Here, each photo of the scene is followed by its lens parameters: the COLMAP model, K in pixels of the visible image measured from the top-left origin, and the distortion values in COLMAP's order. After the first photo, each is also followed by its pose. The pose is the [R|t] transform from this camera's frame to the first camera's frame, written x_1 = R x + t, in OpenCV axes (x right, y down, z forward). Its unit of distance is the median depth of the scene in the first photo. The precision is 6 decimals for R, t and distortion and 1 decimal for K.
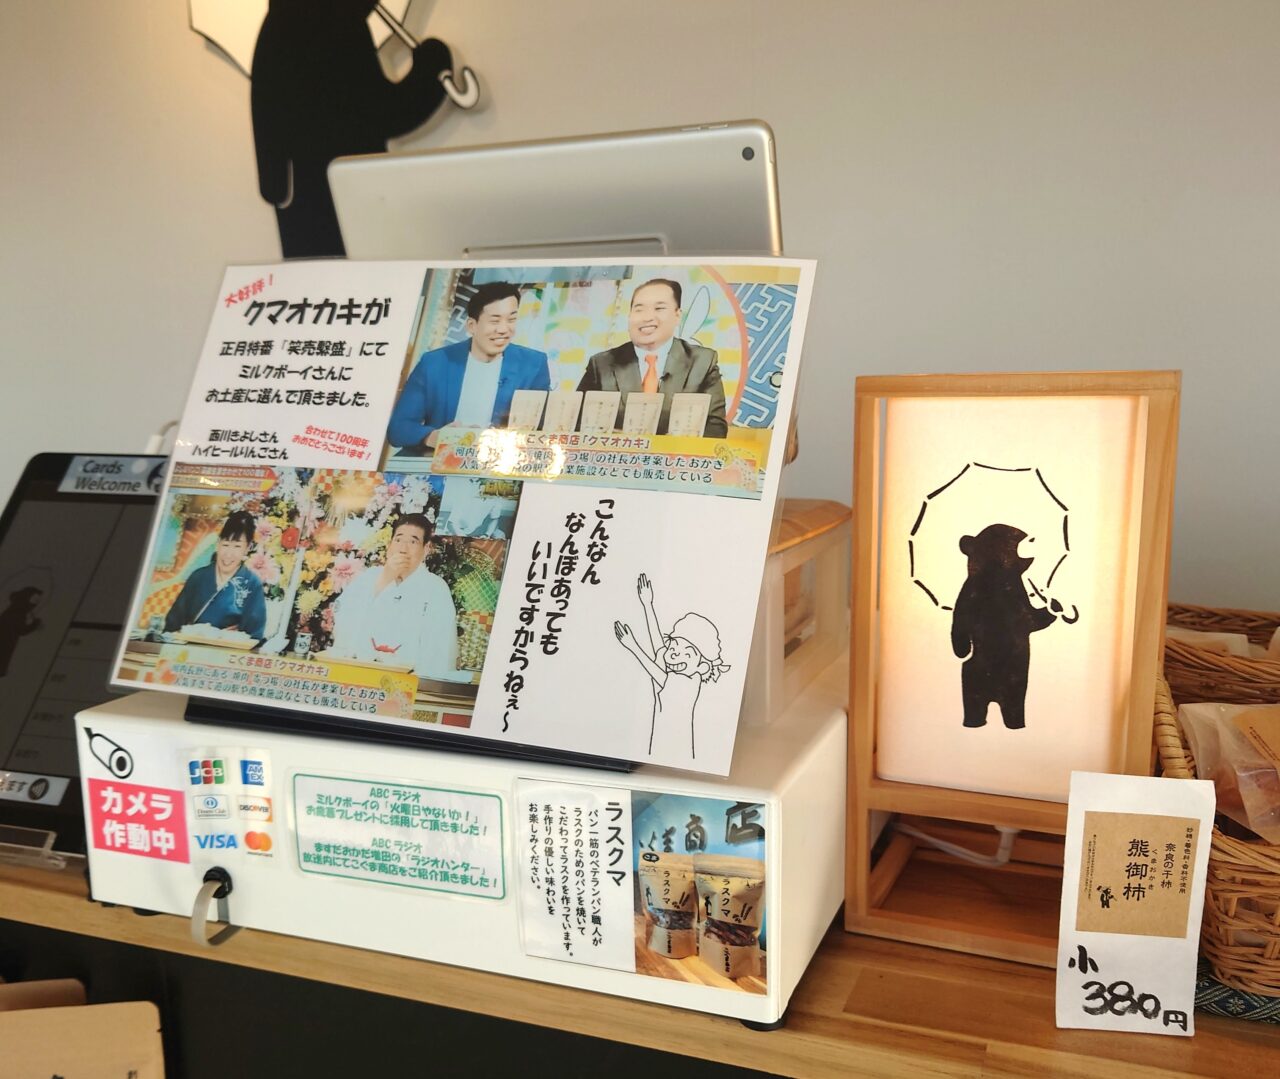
lens RADIAL K [[1263.8, 0, 640.5], [0, 1263.8, 608.1], [0, 0, 1]] dist [0.003885, 0.002558]
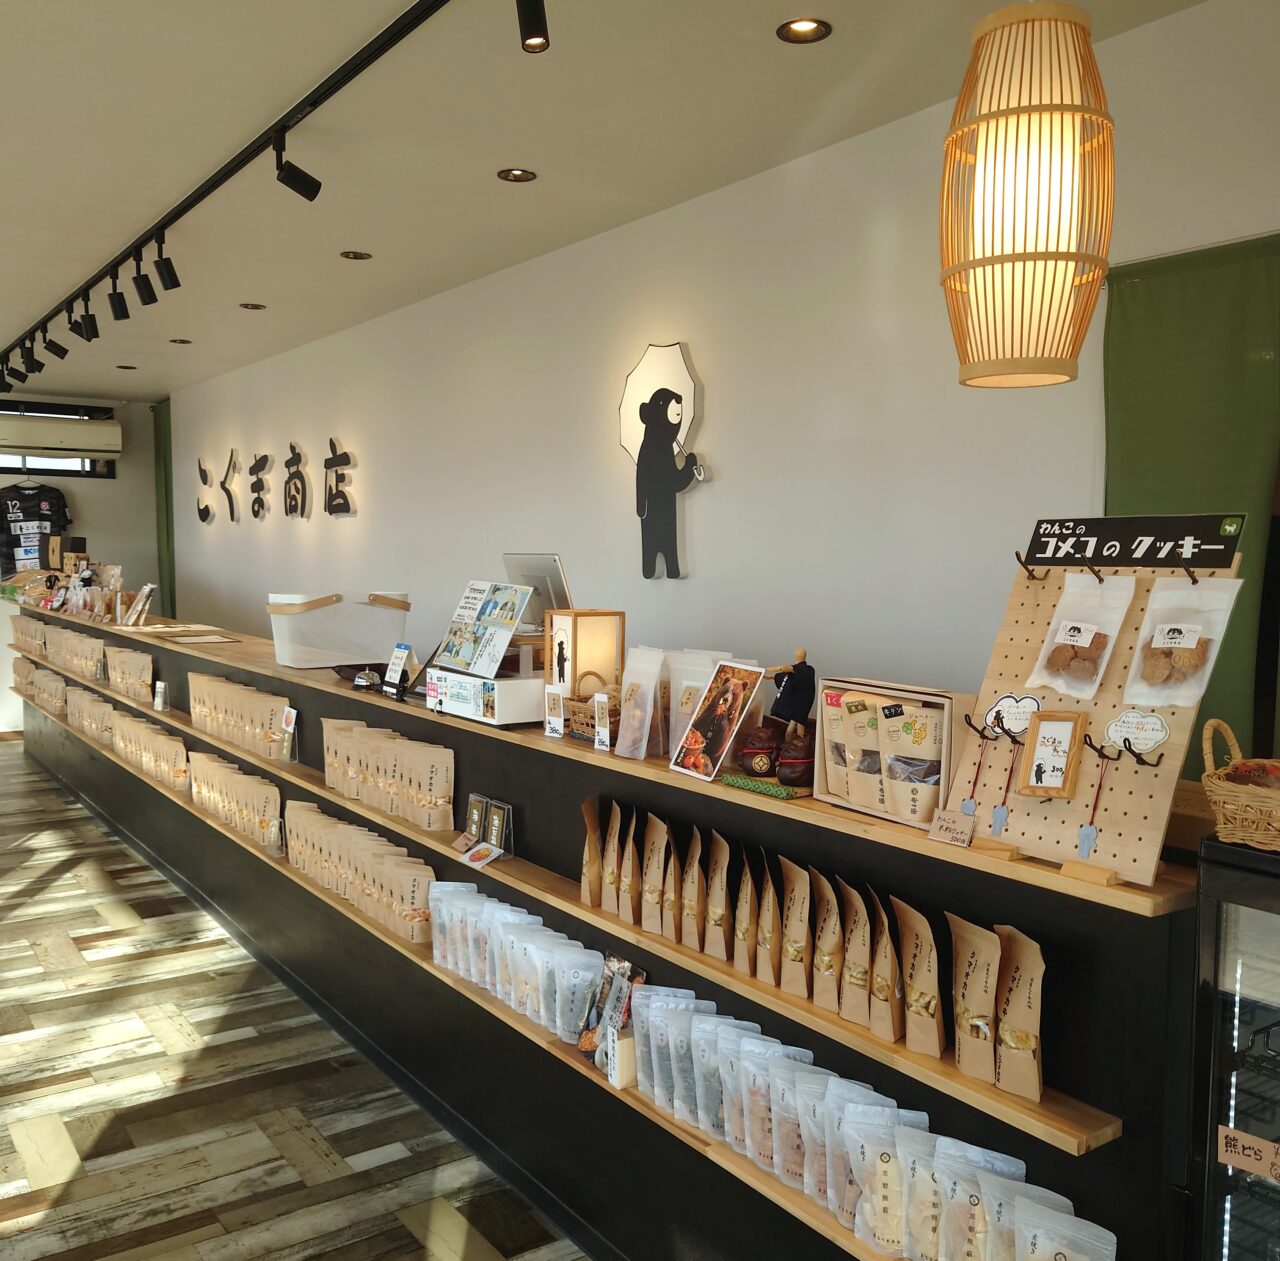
lens RADIAL K [[1212.1, 0, 640.0], [0, 1212.1, 630.5], [0, 0, 1]] dist [-0.000222, 0.000073]
pose [[0.841900, 0.057928, -0.536516, 3.001048], [-0.121965, 0.988921, -0.084613, 0.252232], [0.525670, 0.136672, 0.839638, -2.763415]]
